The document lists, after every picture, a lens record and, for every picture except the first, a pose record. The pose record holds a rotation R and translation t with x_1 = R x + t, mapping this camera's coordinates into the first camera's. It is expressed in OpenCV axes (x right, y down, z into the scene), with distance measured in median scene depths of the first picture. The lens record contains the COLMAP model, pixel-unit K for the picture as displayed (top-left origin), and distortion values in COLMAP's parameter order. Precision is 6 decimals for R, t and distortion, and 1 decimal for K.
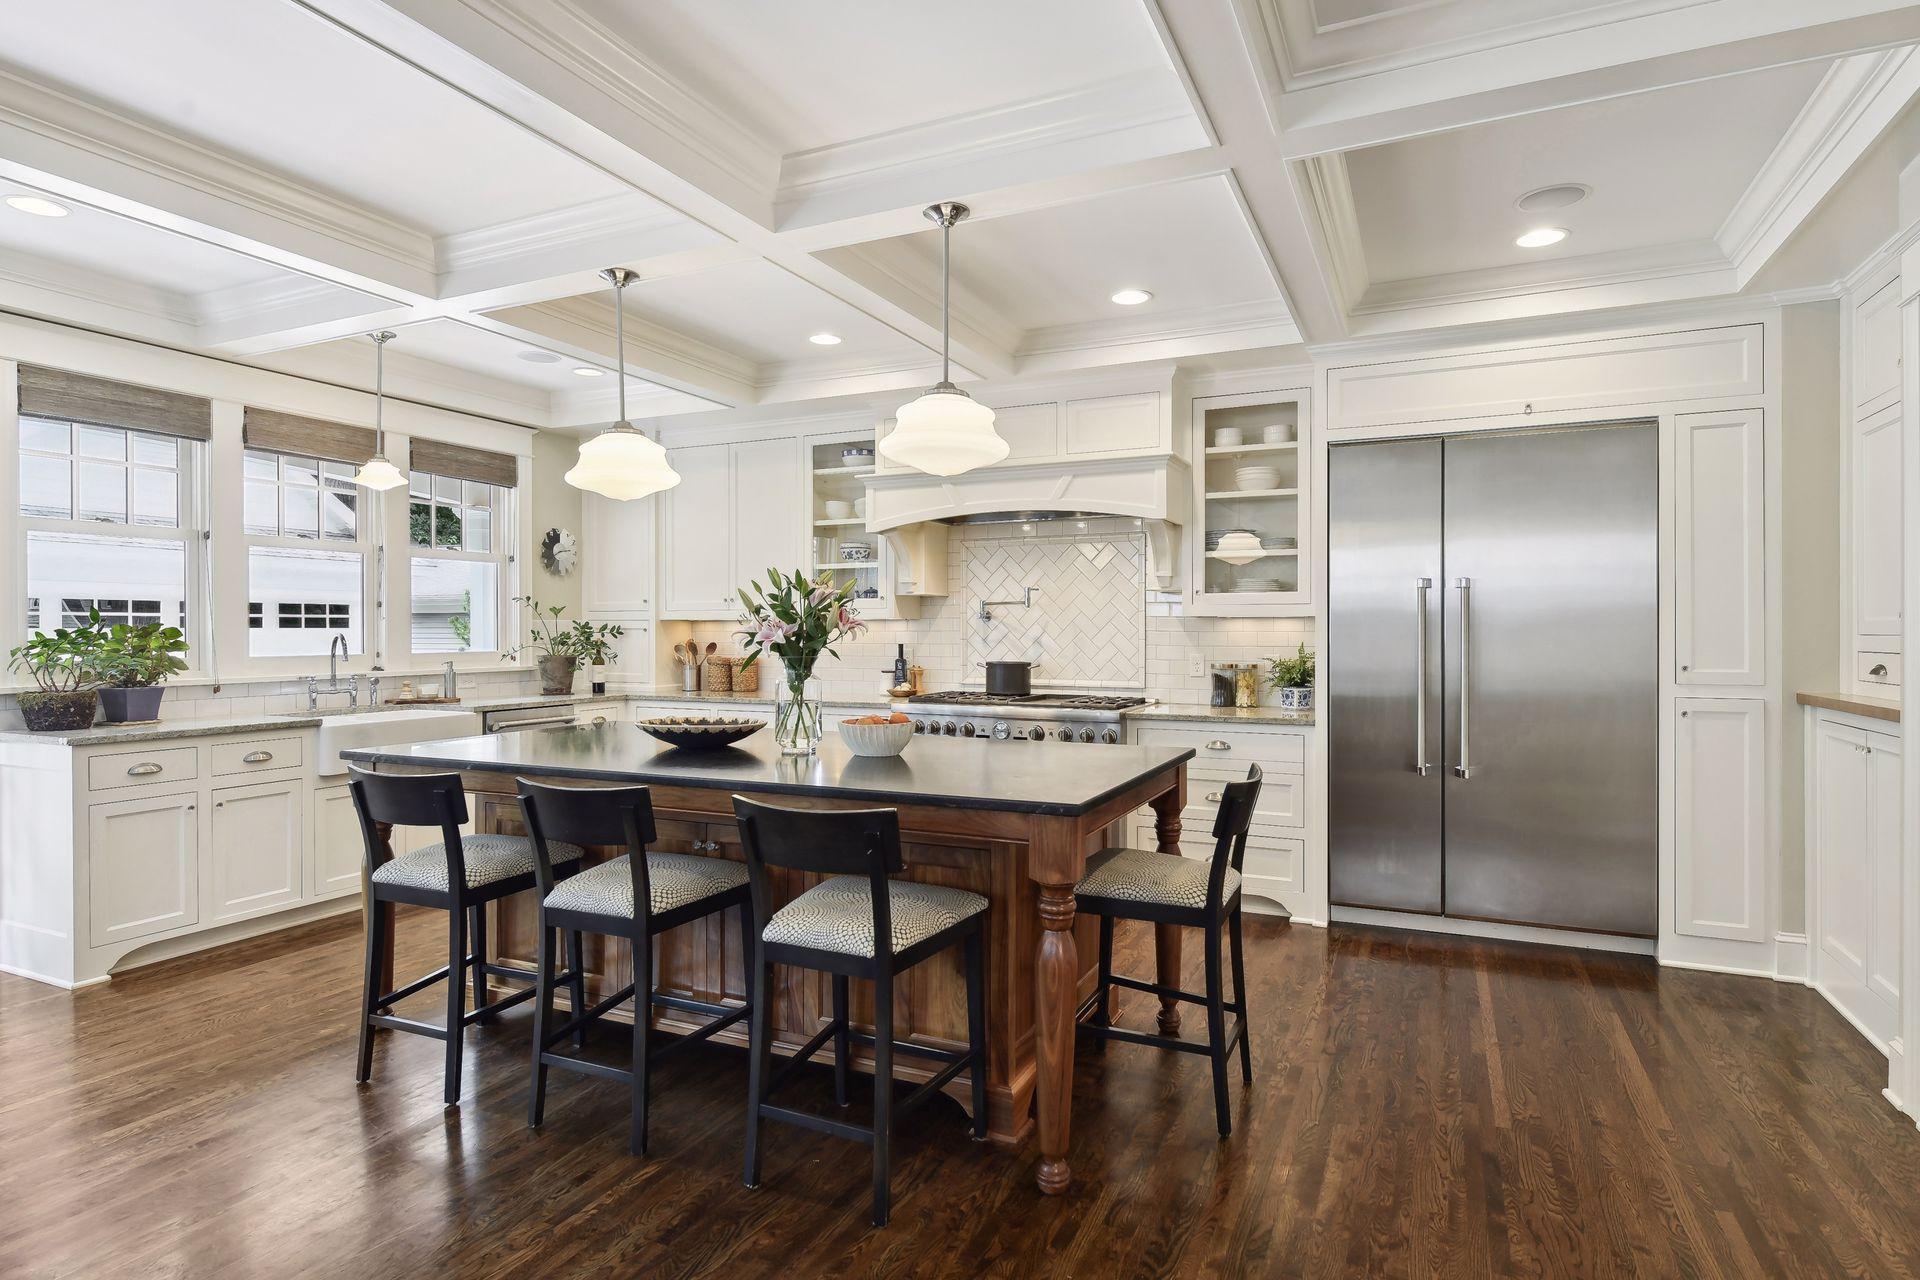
lens RADIAL K [[1016.6, 0, 960.0], [0, 1016.6, 640.0], [0, 0, 1]] dist [-0.003428, -0.015489]
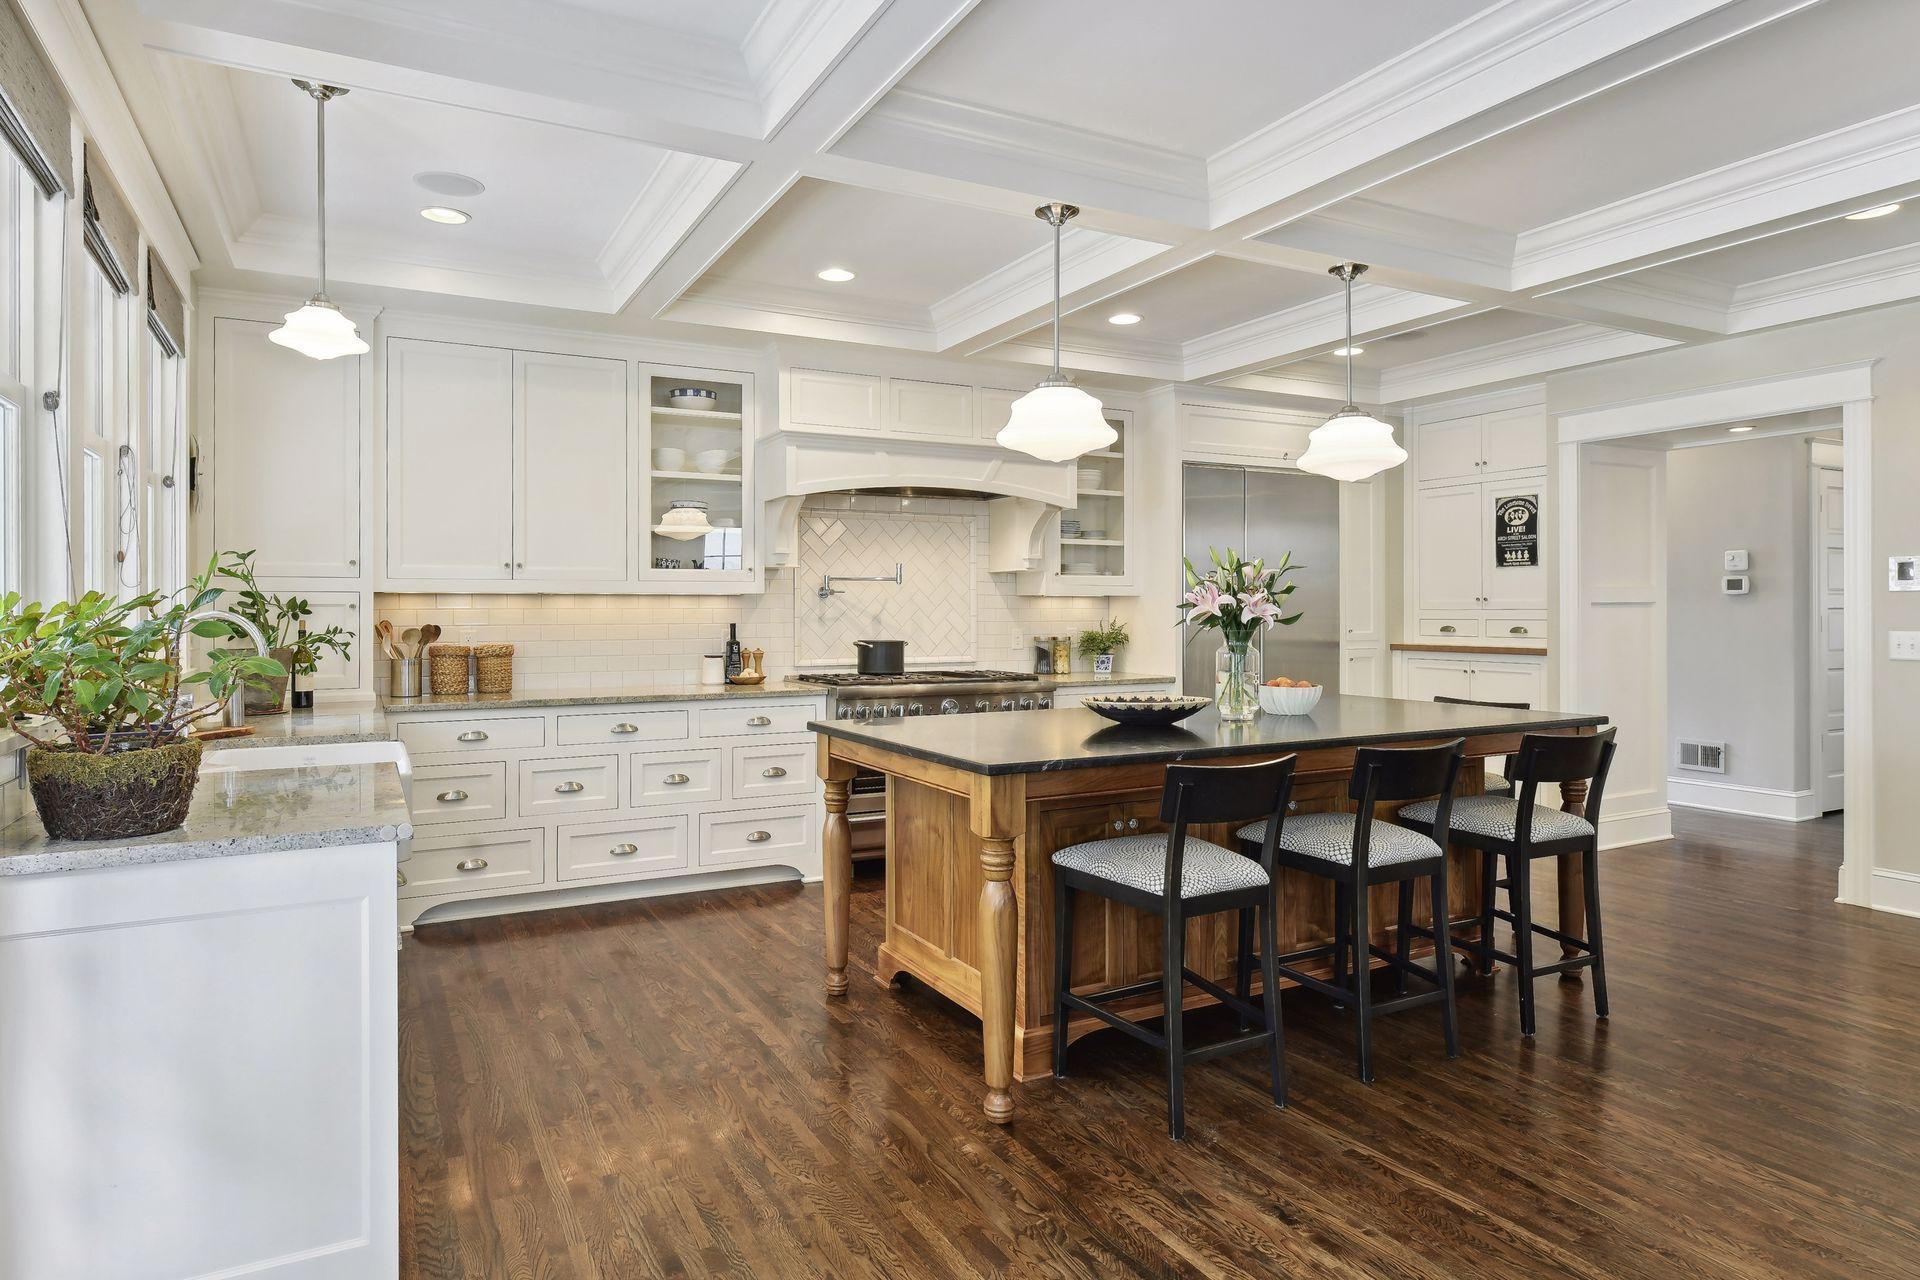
lens RADIAL K [[1125.5, 0, 959.8], [0, 1125.5, 611.7], [0, 0, 1]] dist [-0.002129, -0.000325]
pose [[0.596047, -0.001224, 0.802949, -0.767785], [0.011285, 0.999913, -0.006853, 0.002685], [-0.802871, 0.013146, 0.596008, 0.305106]]
